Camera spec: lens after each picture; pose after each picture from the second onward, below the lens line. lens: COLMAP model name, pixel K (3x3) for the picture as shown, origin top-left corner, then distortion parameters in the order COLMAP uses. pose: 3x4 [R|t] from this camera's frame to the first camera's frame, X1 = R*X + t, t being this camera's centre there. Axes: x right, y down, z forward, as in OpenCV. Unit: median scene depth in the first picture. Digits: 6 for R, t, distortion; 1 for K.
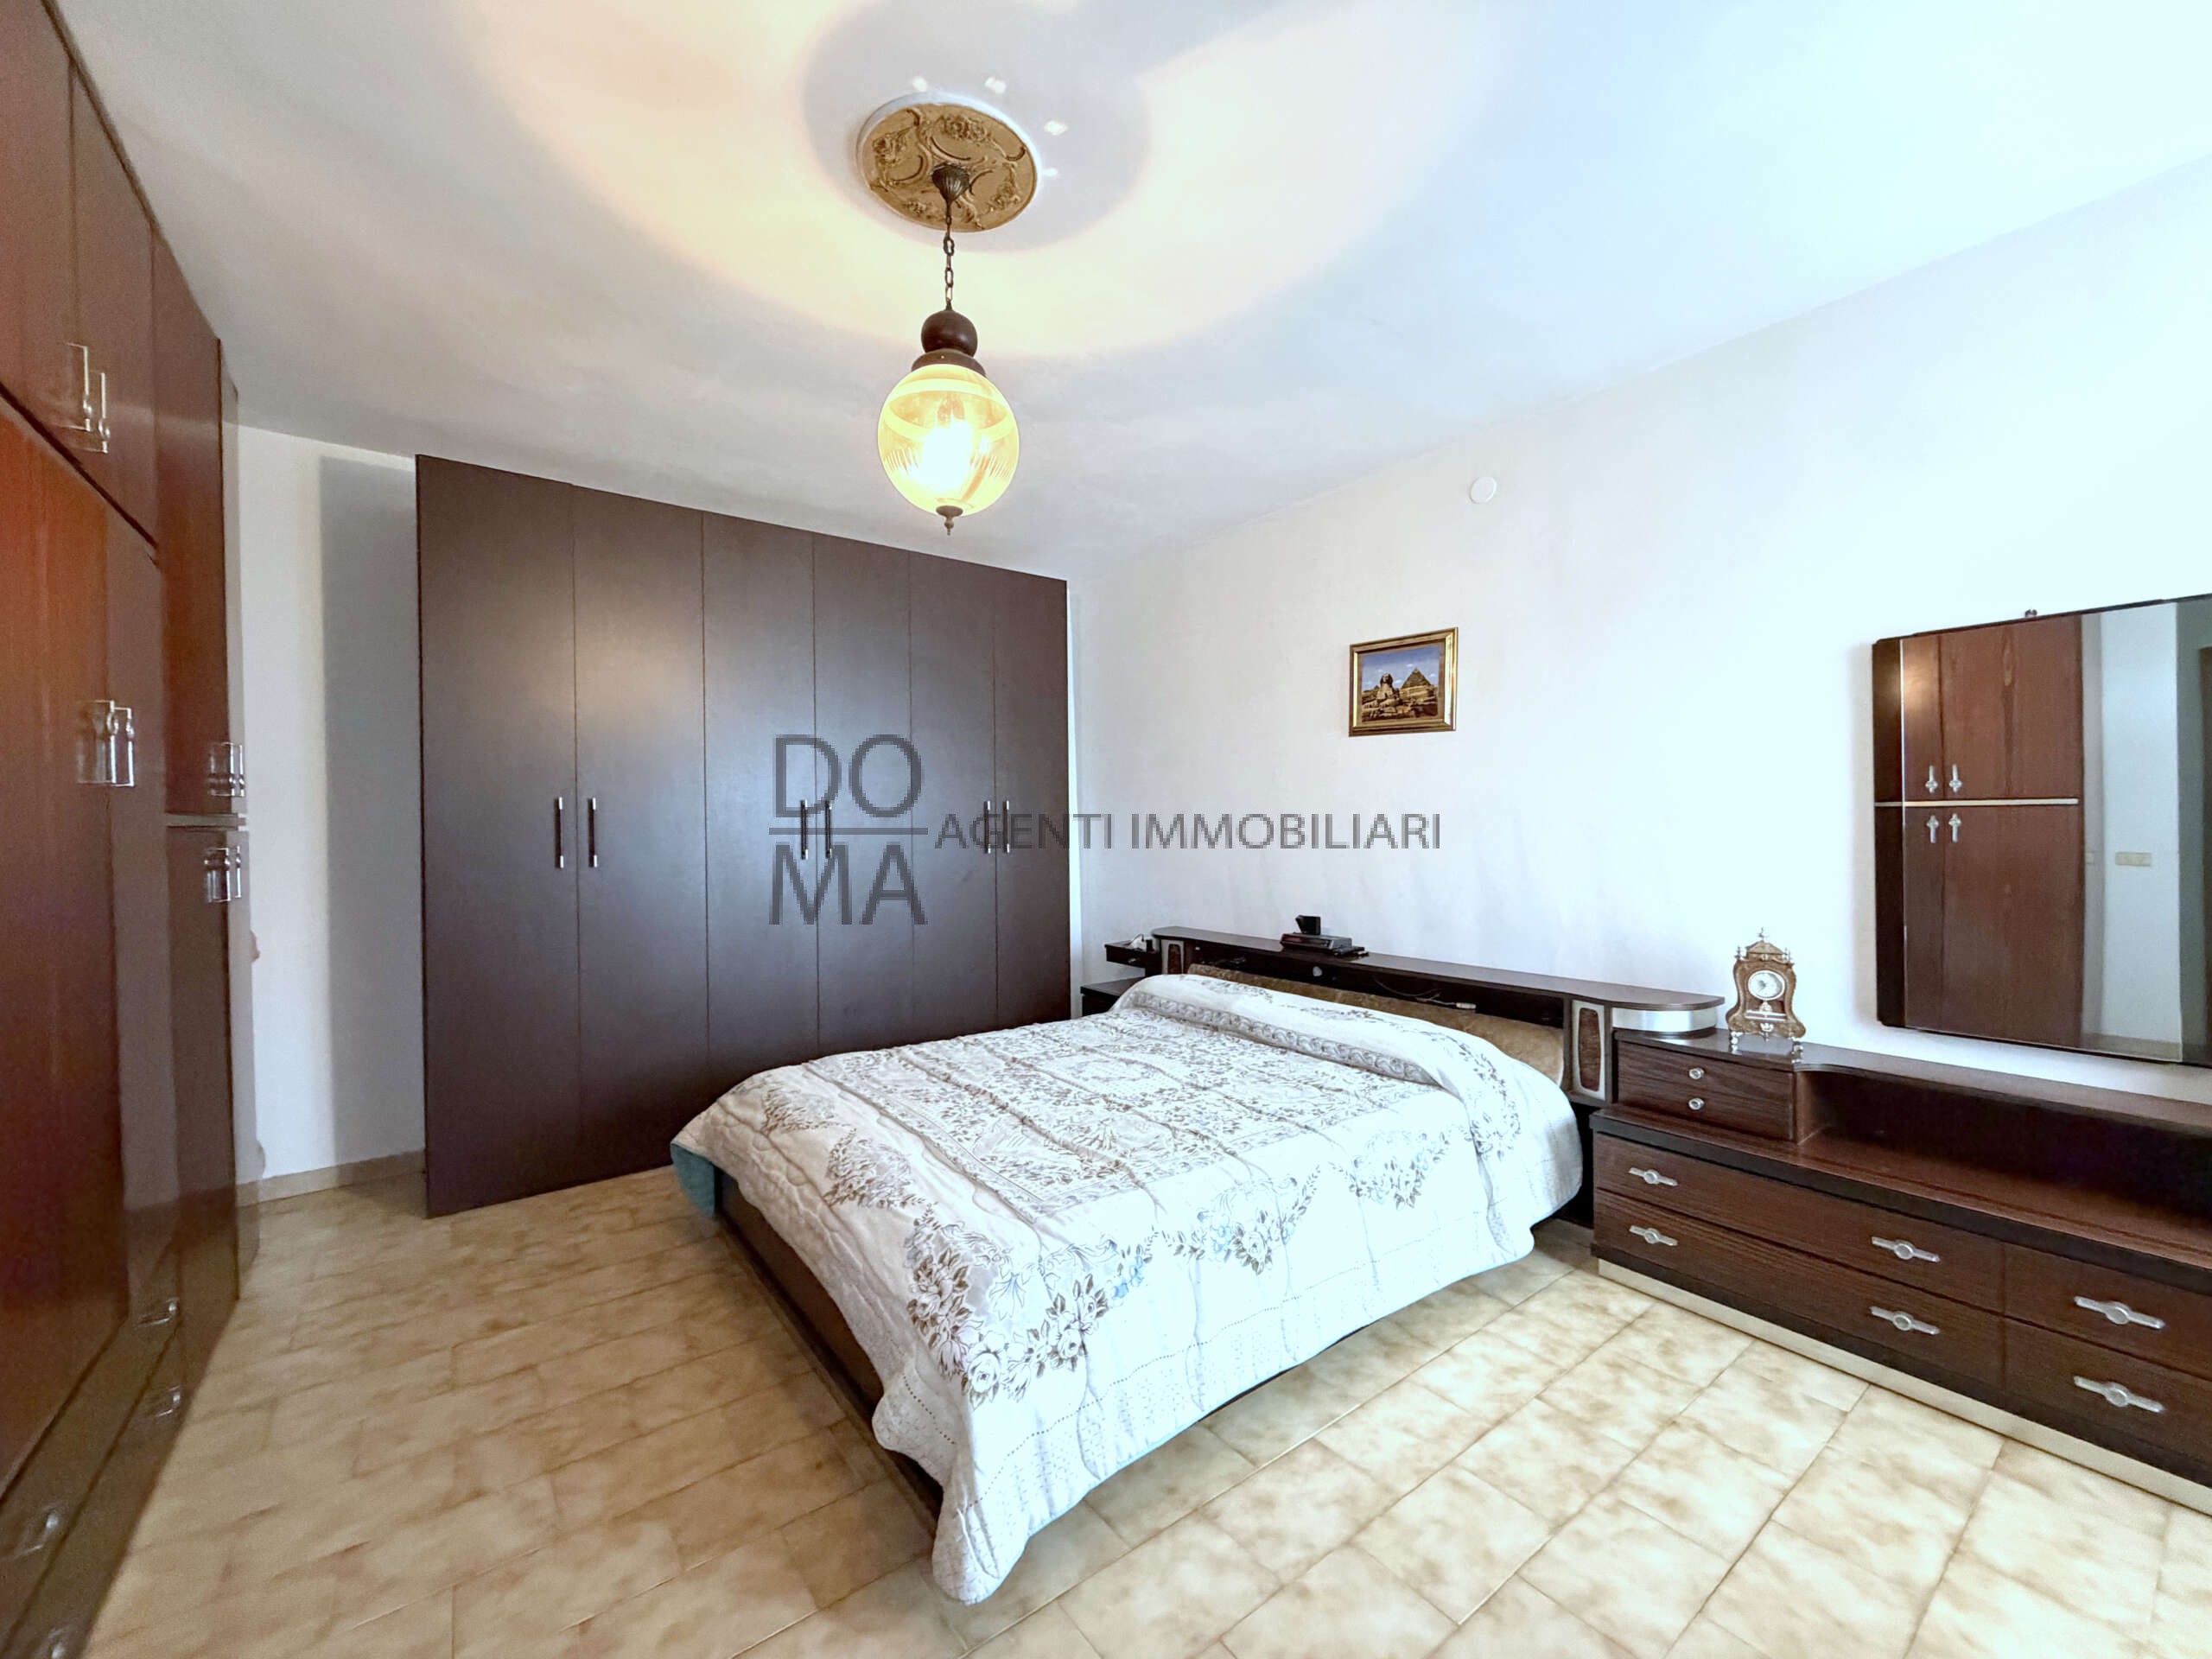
lens RADIAL K [[883.7, 0, 1103.2], [0, 883.7, 826.8], [0, 0, 1]] dist [0.000273, 0.000067]
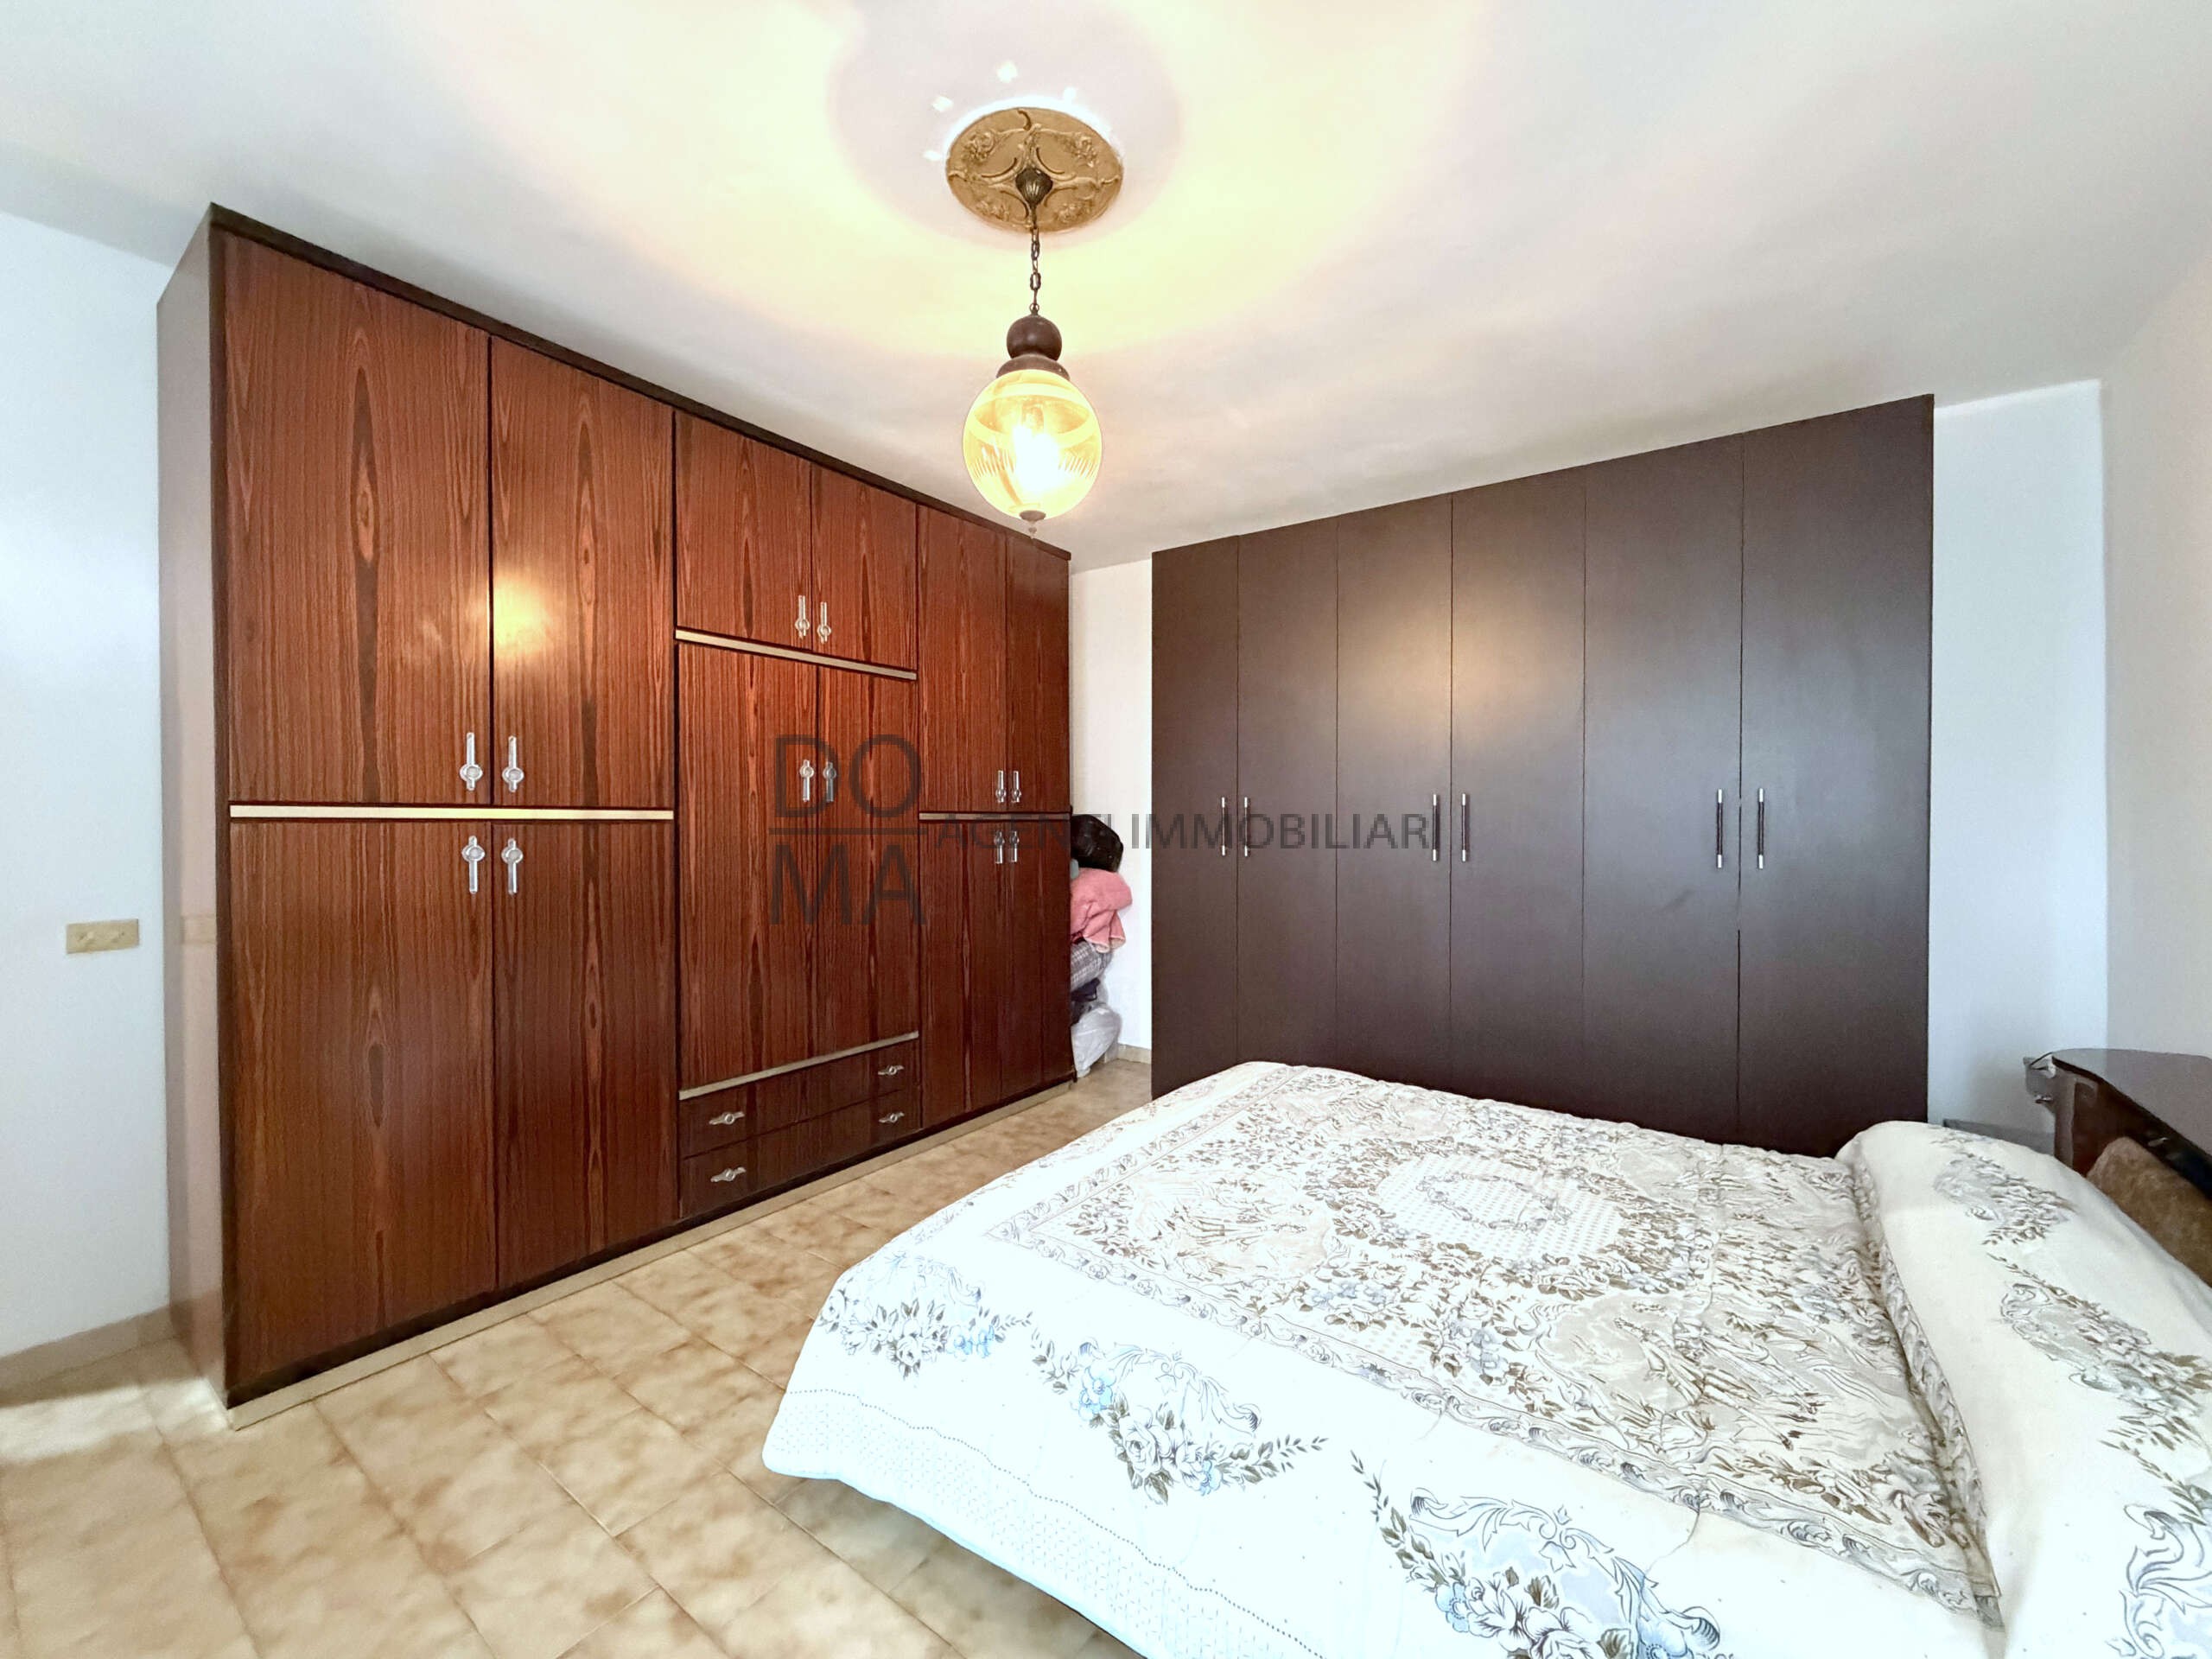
lens RADIAL K [[883.7, 0, 1098.3], [0, 883.7, 828.7], [0, 0, 1]] dist [0.000273, 0.000067]
pose [[0.292608, 0.018982, -0.956044, 0.684865], [-0.006429, 0.999819, 0.017883, -0.016020], [0.956211, 0.000914, 0.292677, 0.647594]]
